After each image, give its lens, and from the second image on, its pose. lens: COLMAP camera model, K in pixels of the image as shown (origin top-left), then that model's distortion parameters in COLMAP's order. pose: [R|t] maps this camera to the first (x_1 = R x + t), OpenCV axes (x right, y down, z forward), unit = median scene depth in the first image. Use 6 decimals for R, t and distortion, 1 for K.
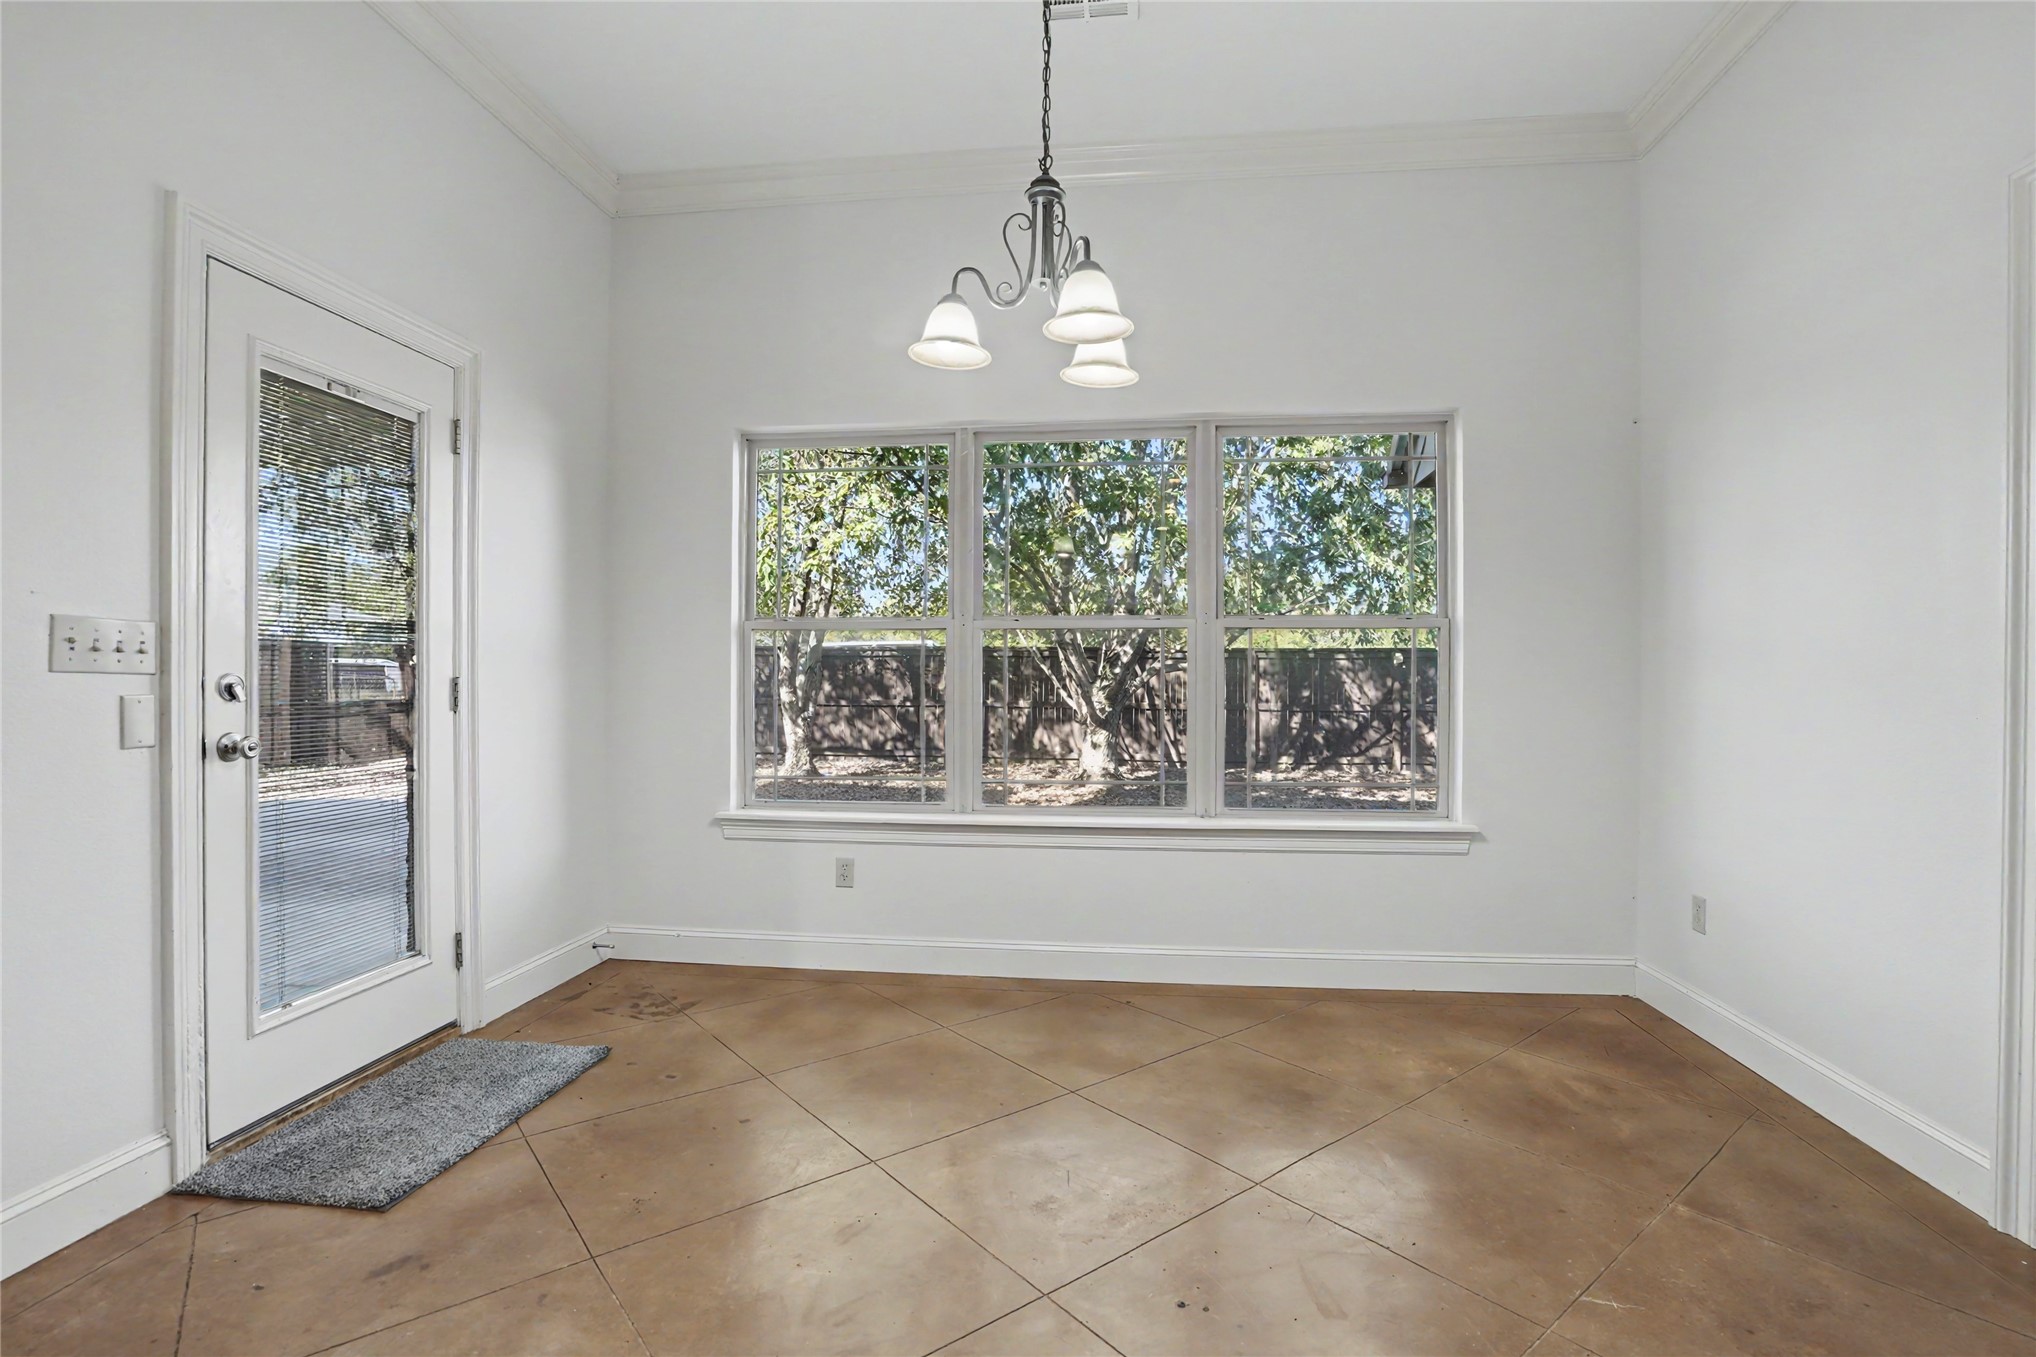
lens RADIAL K [[951.9, 0, 1015.0], [0, 951.9, 682.4], [0, 0, 1]] dist [-0.053147, 0.025357]
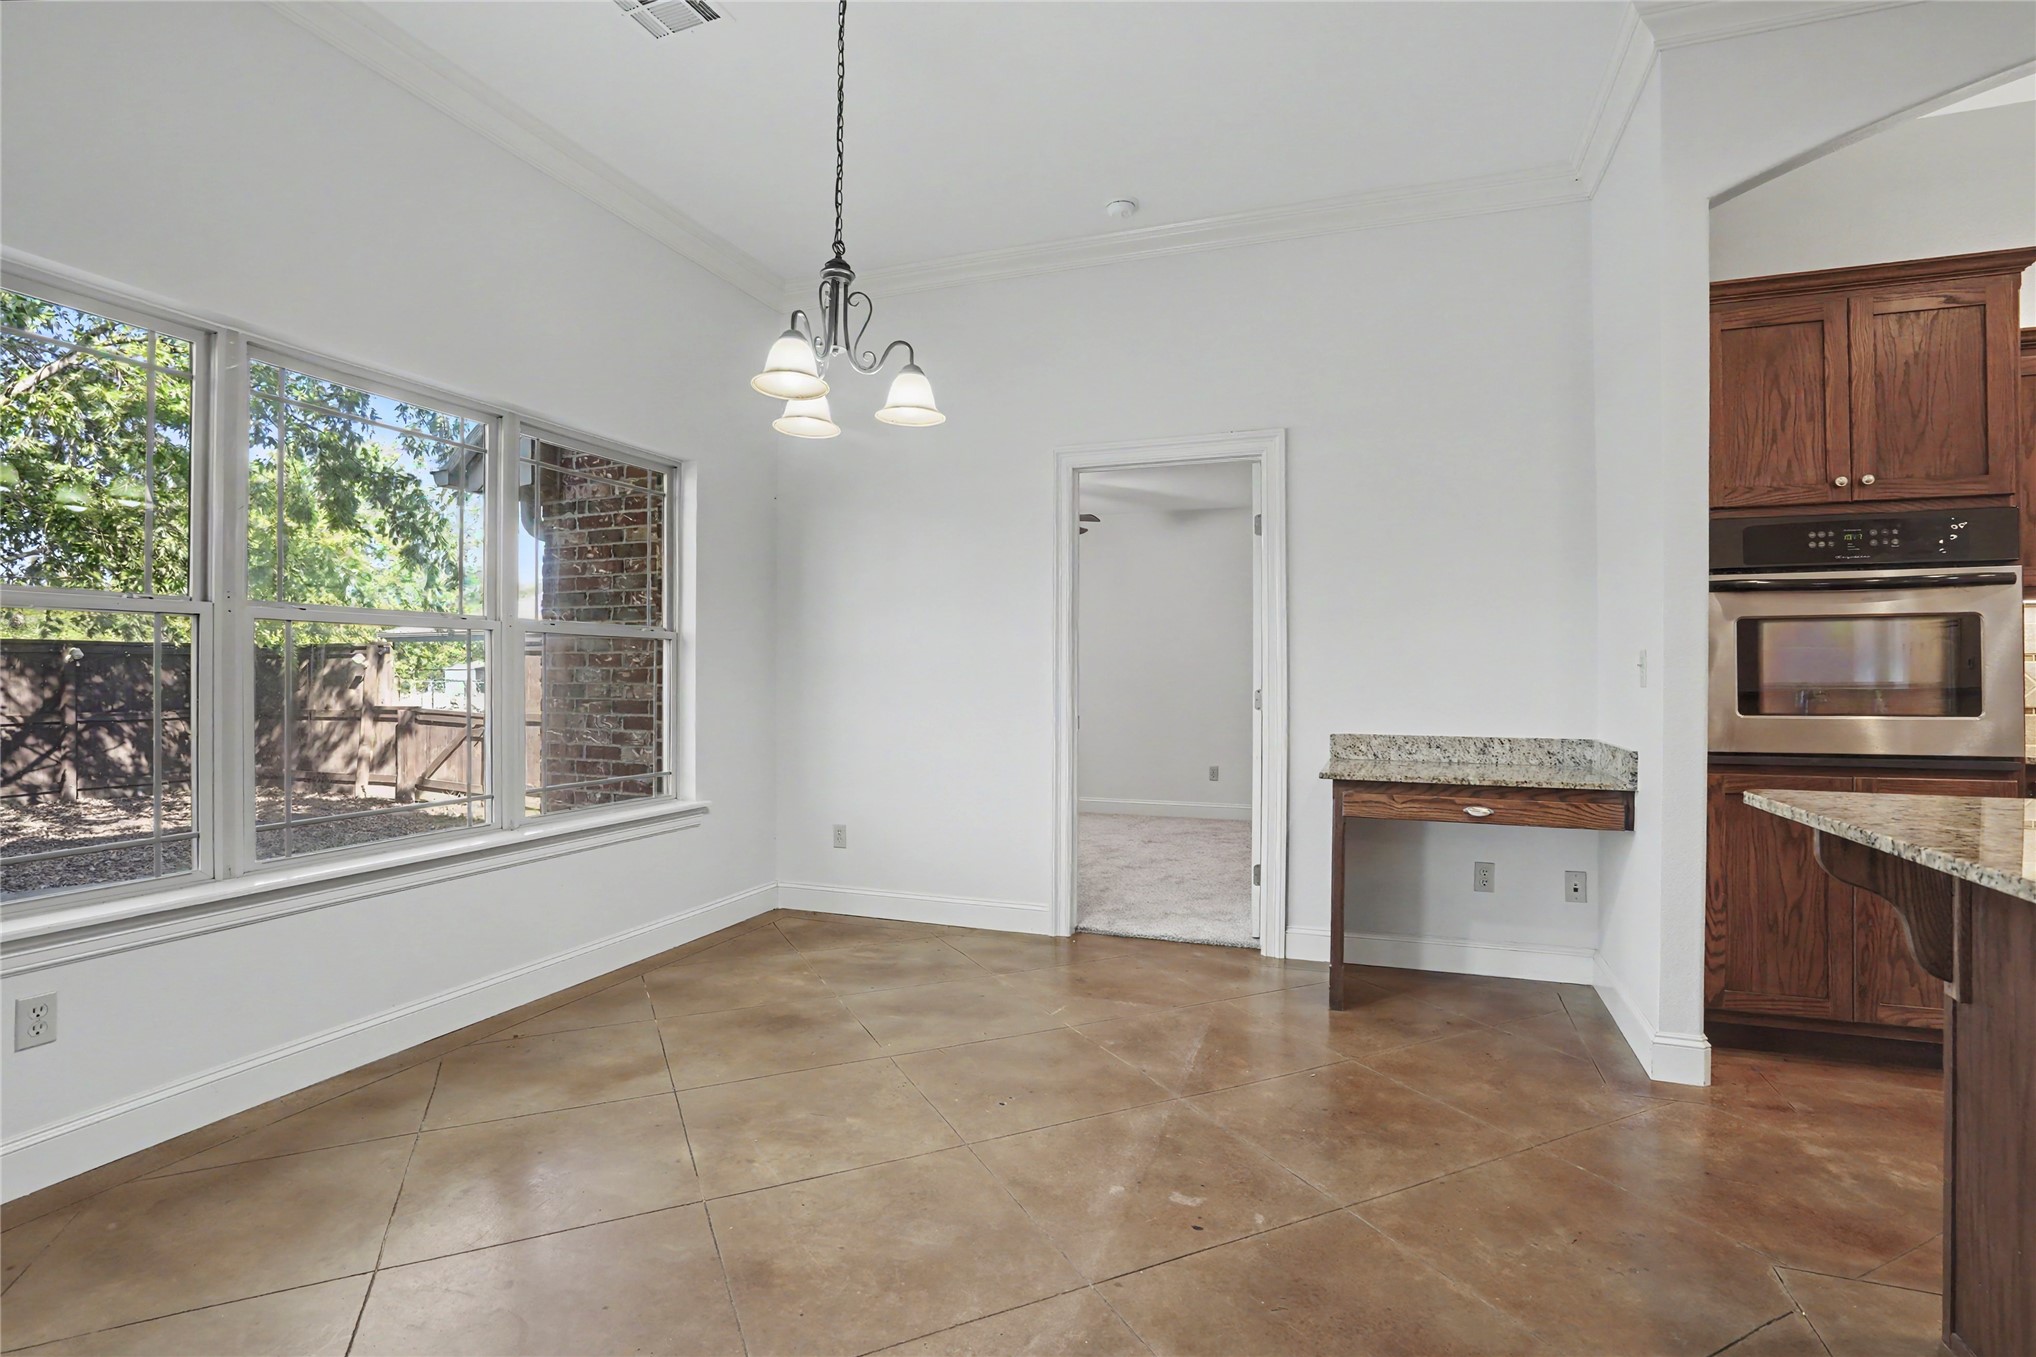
lens RADIAL K [[951.9, 0, 1015.0], [0, 951.9, 682.4], [0, 0, 1]] dist [-0.053147, 0.025357]
pose [[0.250631, -0.005626, 0.968066, -0.701783], [0.004147, 0.999980, 0.004738, -0.010315], [-0.968074, 0.002827, 0.250650, 0.329132]]
